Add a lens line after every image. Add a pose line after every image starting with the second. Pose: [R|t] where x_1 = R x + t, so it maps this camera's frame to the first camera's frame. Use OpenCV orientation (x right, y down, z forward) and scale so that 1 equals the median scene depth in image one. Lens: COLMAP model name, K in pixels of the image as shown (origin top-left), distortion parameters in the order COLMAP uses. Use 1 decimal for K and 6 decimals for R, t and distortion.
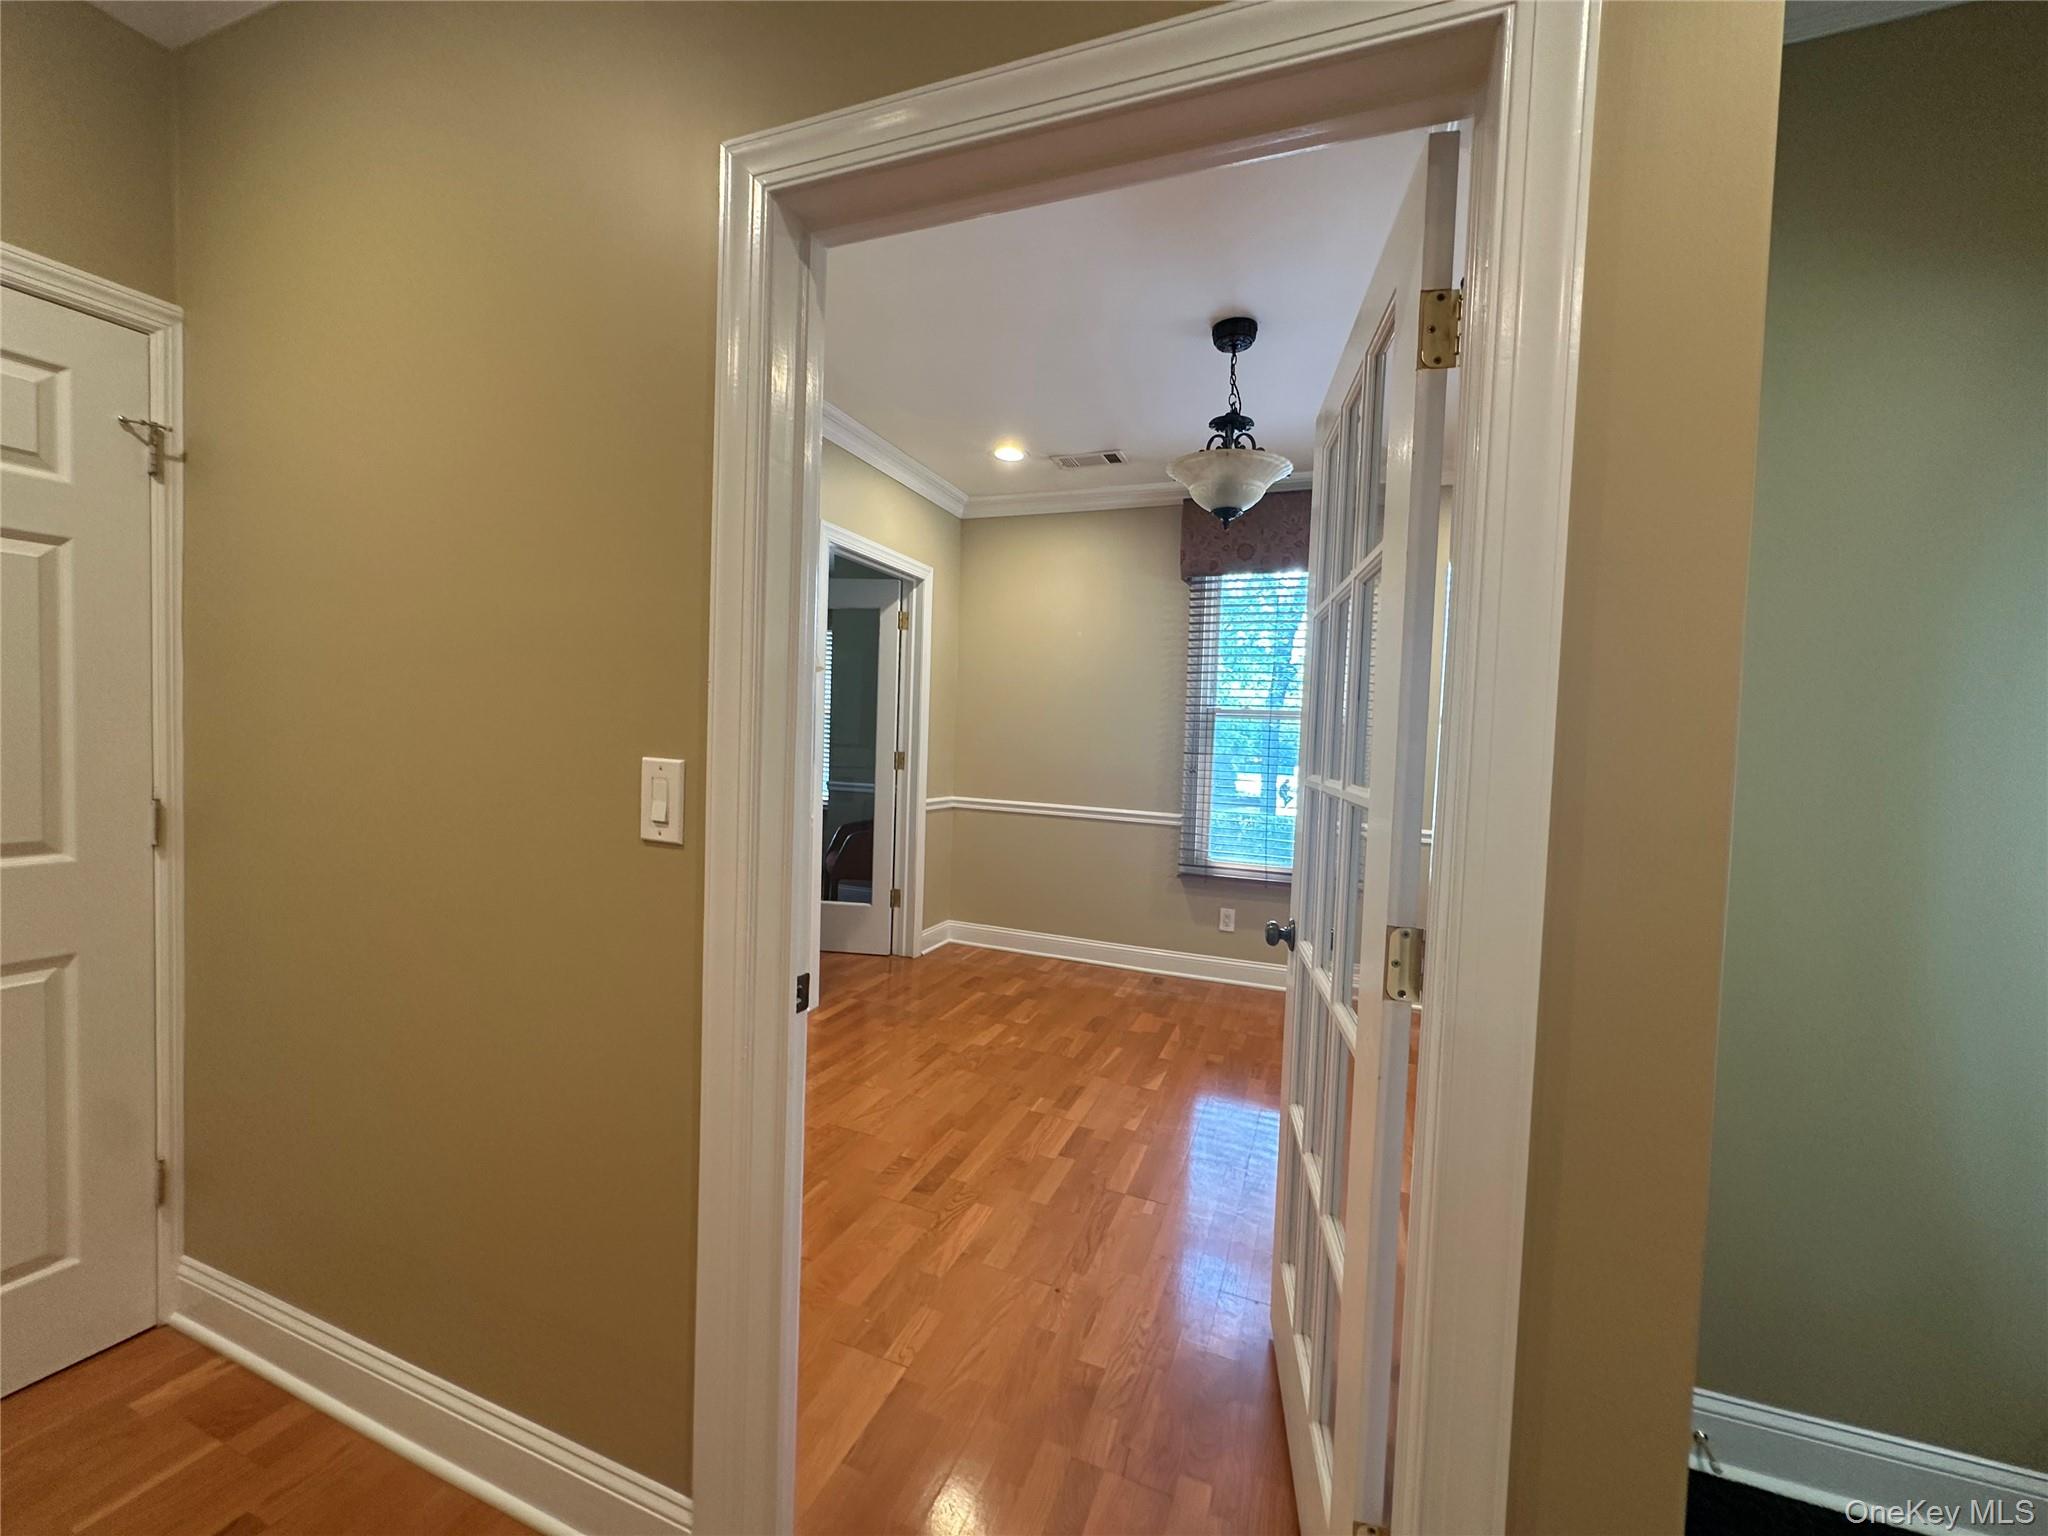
lens RADIAL K [[813.9, 0, 1025.0], [0, 813.9, 763.7], [0, 0, 1]] dist [-0.004393, 0.000103]
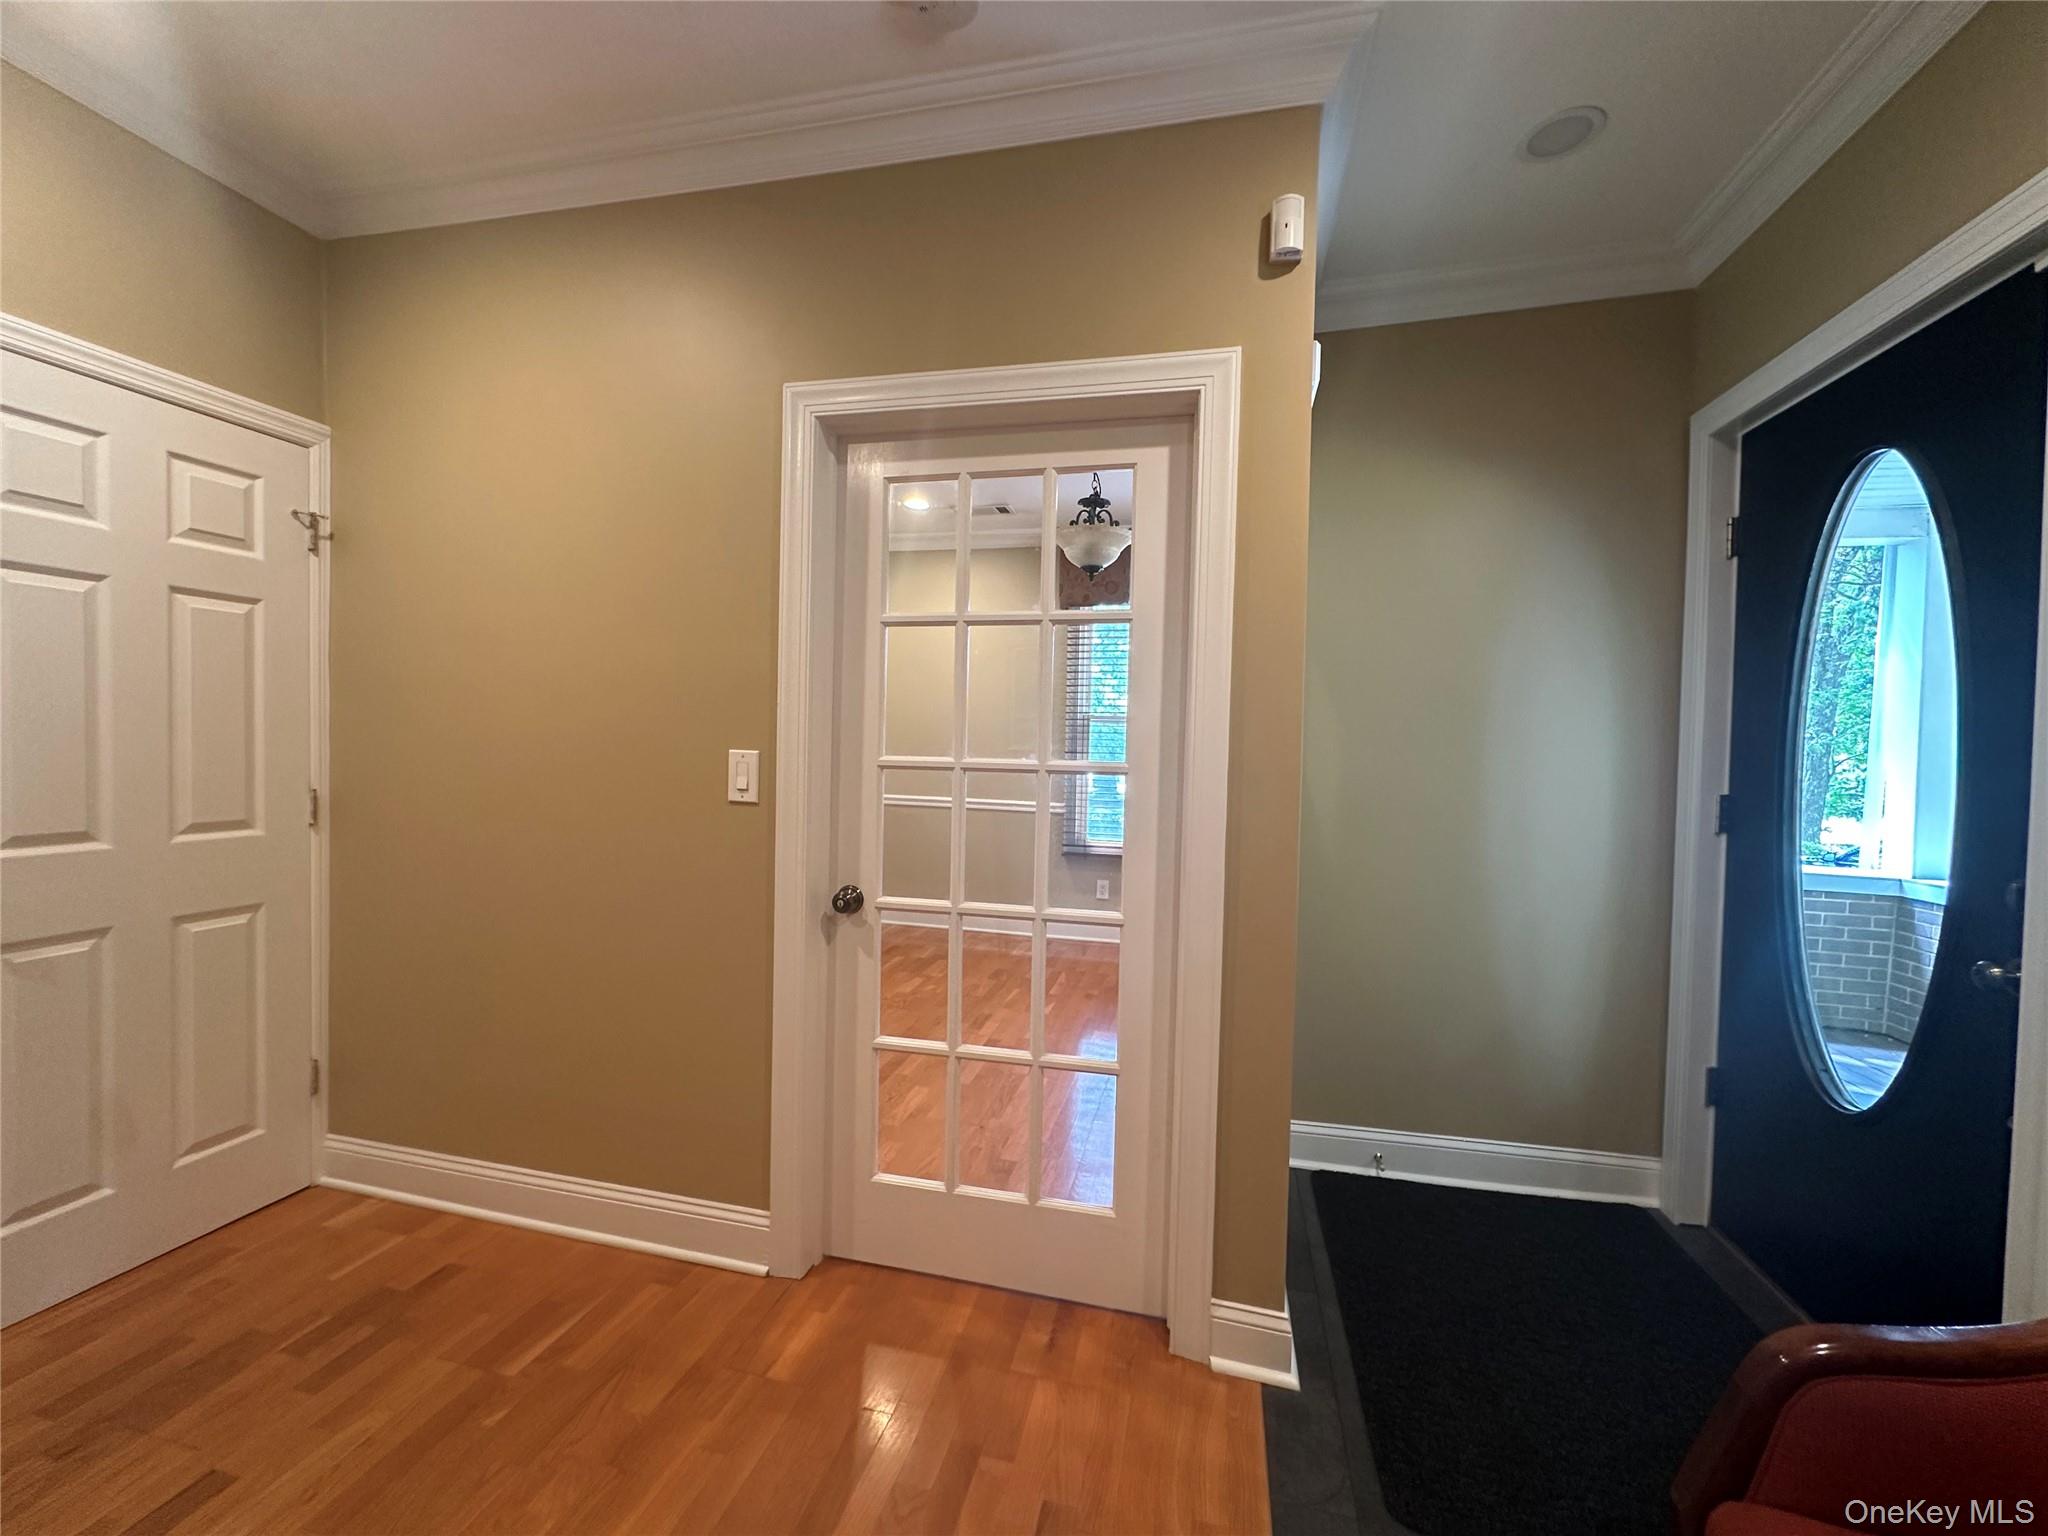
lens RADIAL K [[813.9, 0, 1025.4], [0, 813.9, 760.5], [0, 0, 1]] dist [-0.004393, 0.000103]
pose [[0.990011, -0.015717, 0.140114, -0.052440], [0.017476, 0.999783, -0.011335, 0.018815], [-0.139905, 0.013671, 0.990071, -0.304405]]
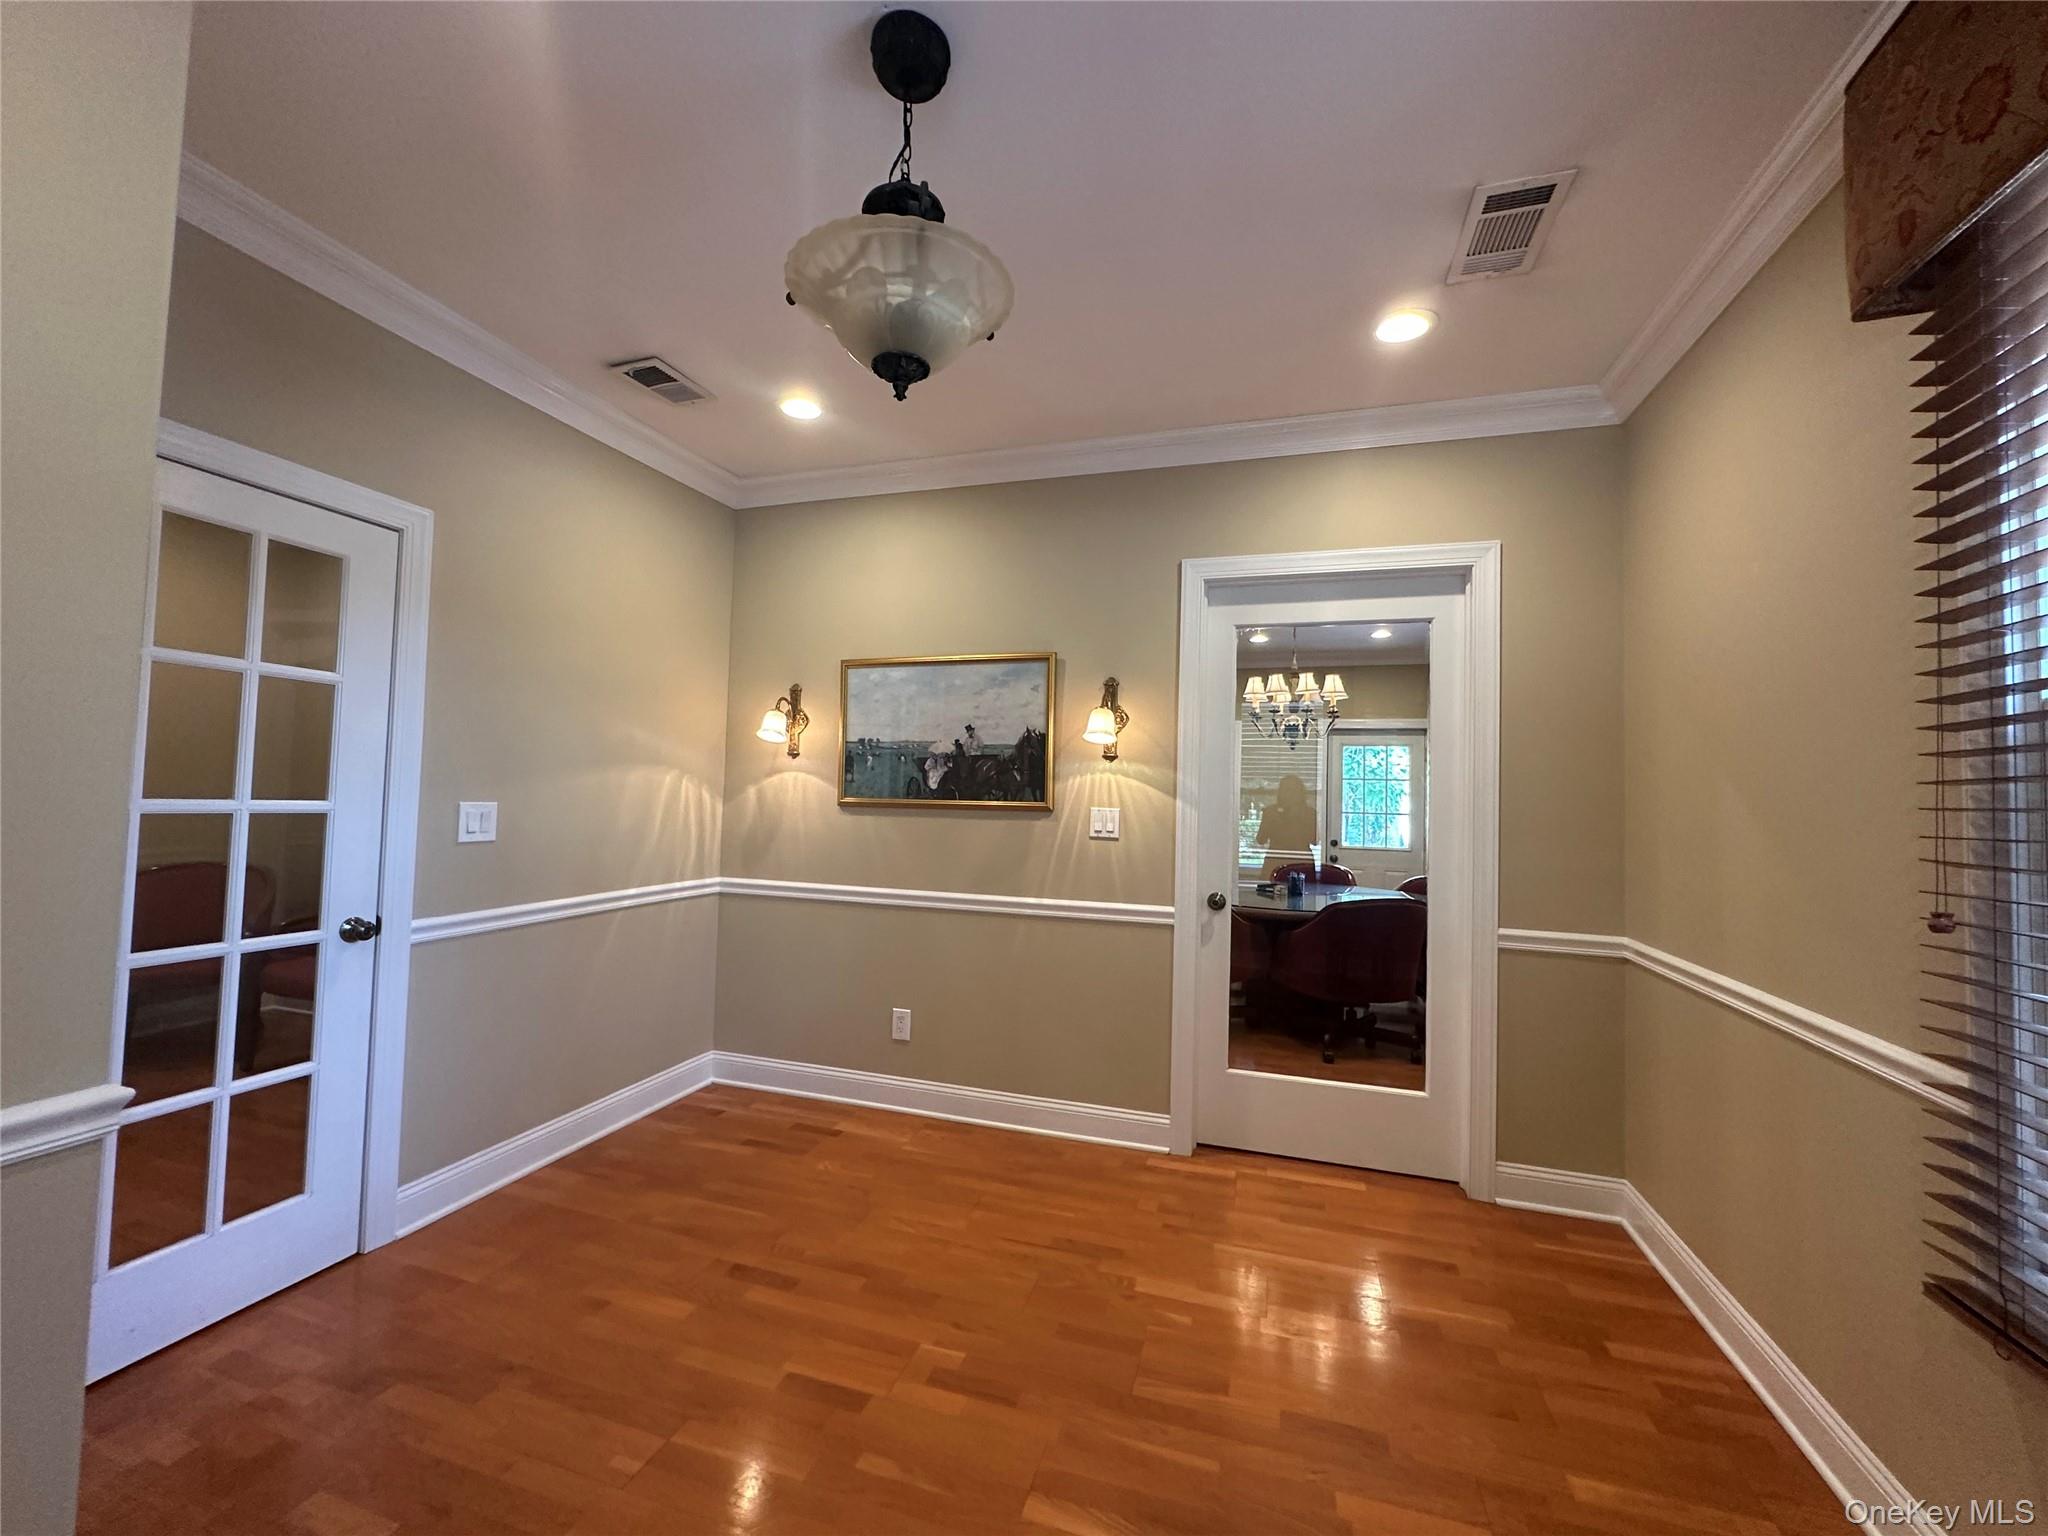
lens RADIAL K [[813.9, 0, 1021.7], [0, 813.9, 772.3], [0, 0, 1]] dist [-0.004393, 0.000103]
pose [[0.067975, -0.071817, -0.995099, 0.768211], [-0.061174, 0.995229, -0.076005, -0.005118], [0.995810, 0.066041, 0.063257, 1.068352]]
